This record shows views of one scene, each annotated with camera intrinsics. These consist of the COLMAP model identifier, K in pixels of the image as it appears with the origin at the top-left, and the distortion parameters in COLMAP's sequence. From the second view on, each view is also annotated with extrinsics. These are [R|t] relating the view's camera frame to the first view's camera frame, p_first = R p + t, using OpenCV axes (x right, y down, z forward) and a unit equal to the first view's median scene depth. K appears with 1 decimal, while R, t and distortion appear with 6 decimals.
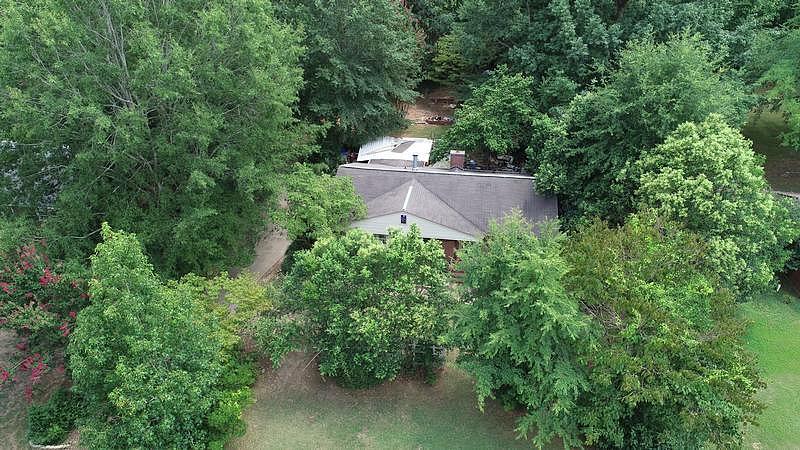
lens RADIAL K [[548.6, 0, 401.5], [0, 548.6, 222.8], [0, 0, 1]] dist [0.004051, 0.004143]
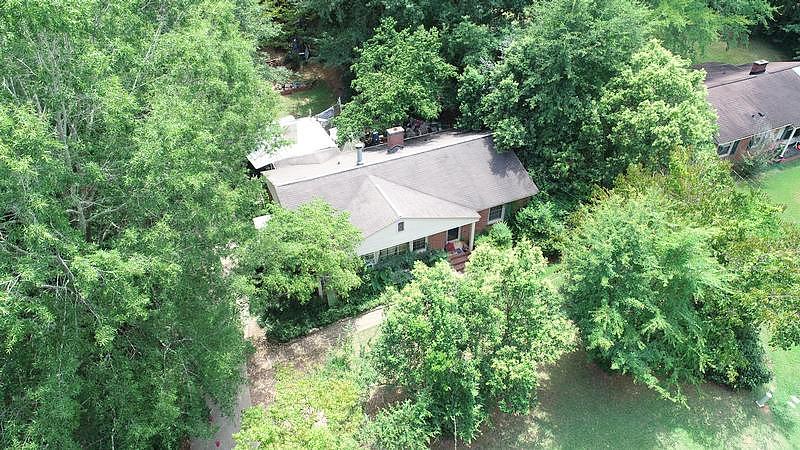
lens RADIAL K [[548.6, 0, 399.6], [0, 548.6, 228.1], [0, 0, 1]] dist [0.004051, 0.004143]
pose [[0.827976, -0.339107, 0.446612, -0.351394], [0.273411, 0.939479, 0.206458, -0.167147], [-0.489594, -0.048833, 0.870582, 0.235608]]
